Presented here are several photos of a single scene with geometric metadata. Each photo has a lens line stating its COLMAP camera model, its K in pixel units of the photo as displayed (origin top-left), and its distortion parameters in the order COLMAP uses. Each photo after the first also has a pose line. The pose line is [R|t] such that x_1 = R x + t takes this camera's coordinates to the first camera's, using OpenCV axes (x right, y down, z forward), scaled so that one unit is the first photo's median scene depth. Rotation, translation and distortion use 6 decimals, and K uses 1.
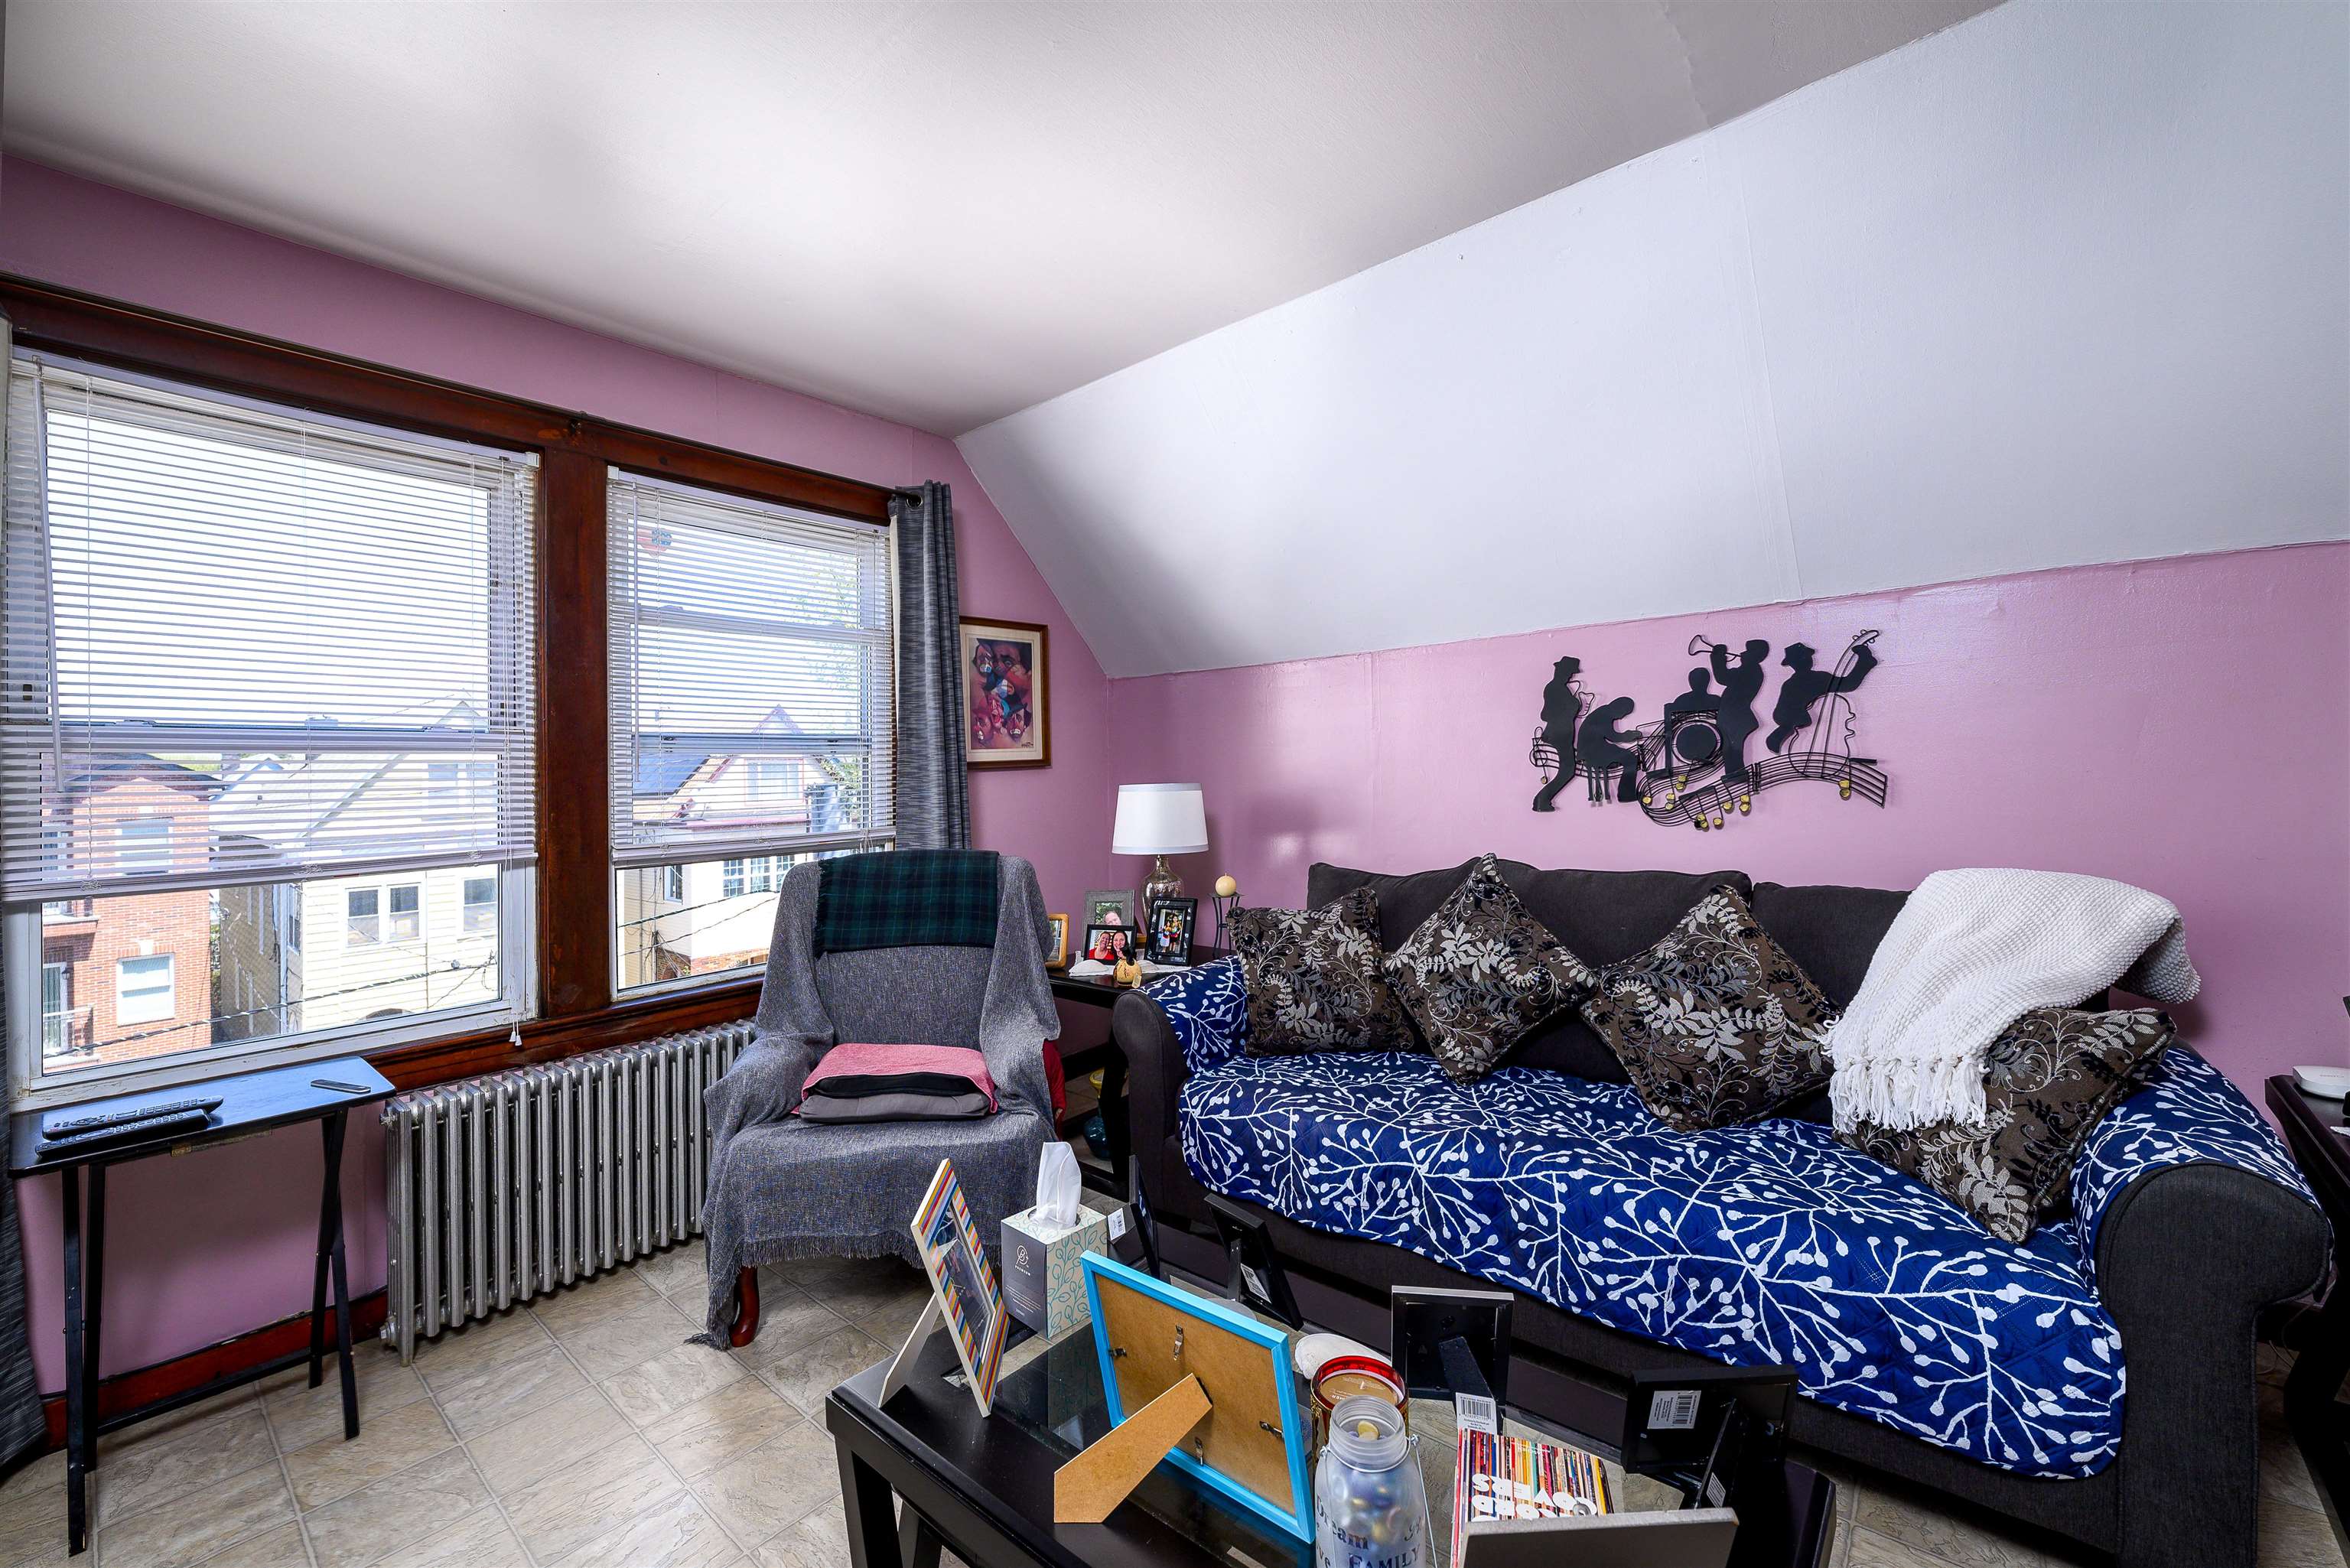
lens RADIAL K [[936.6, 0, 1170.4], [0, 936.6, 773.8], [0, 0, 1]] dist [-0.003455, -0.000007]
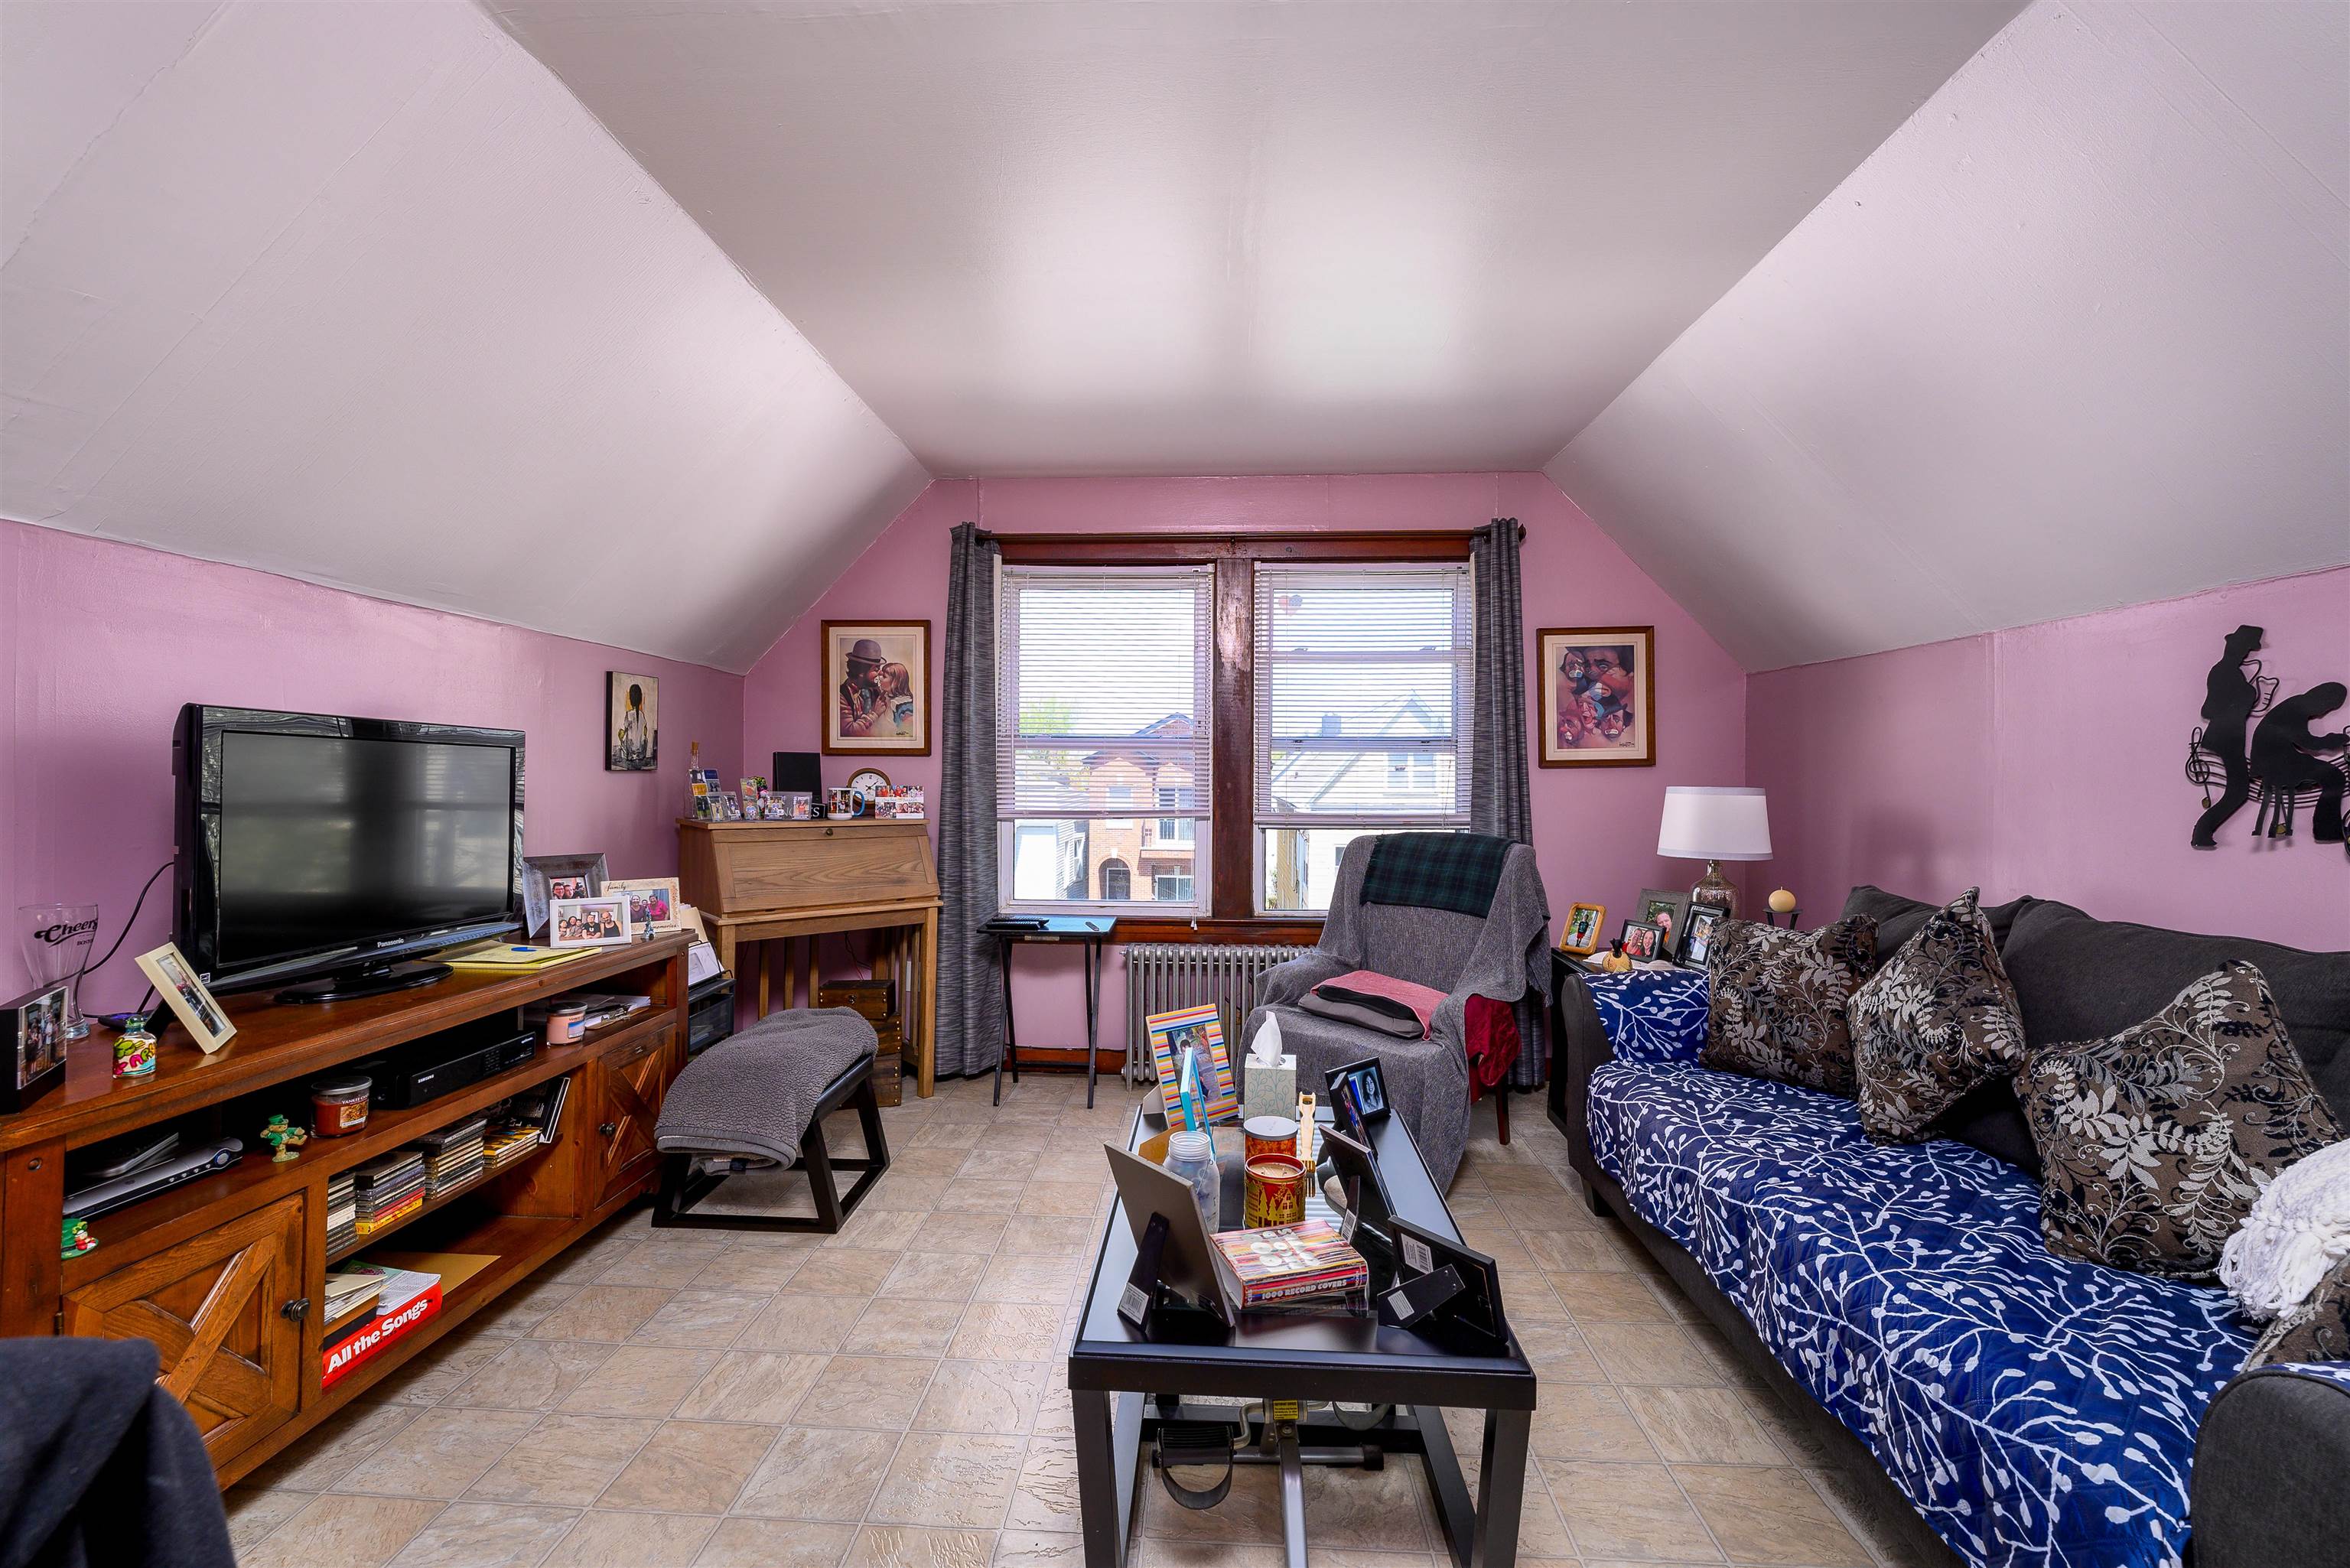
lens RADIAL K [[936.6, 0, 1170.4], [0, 936.6, 773.8], [0, 0, 1]] dist [-0.003455, -0.000007]
pose [[0.621179, 0.029557, -0.783111, 0.579467], [-0.020126, 0.999561, 0.021763, -0.018389], [0.783411, 0.002242, 0.621501, -0.057649]]
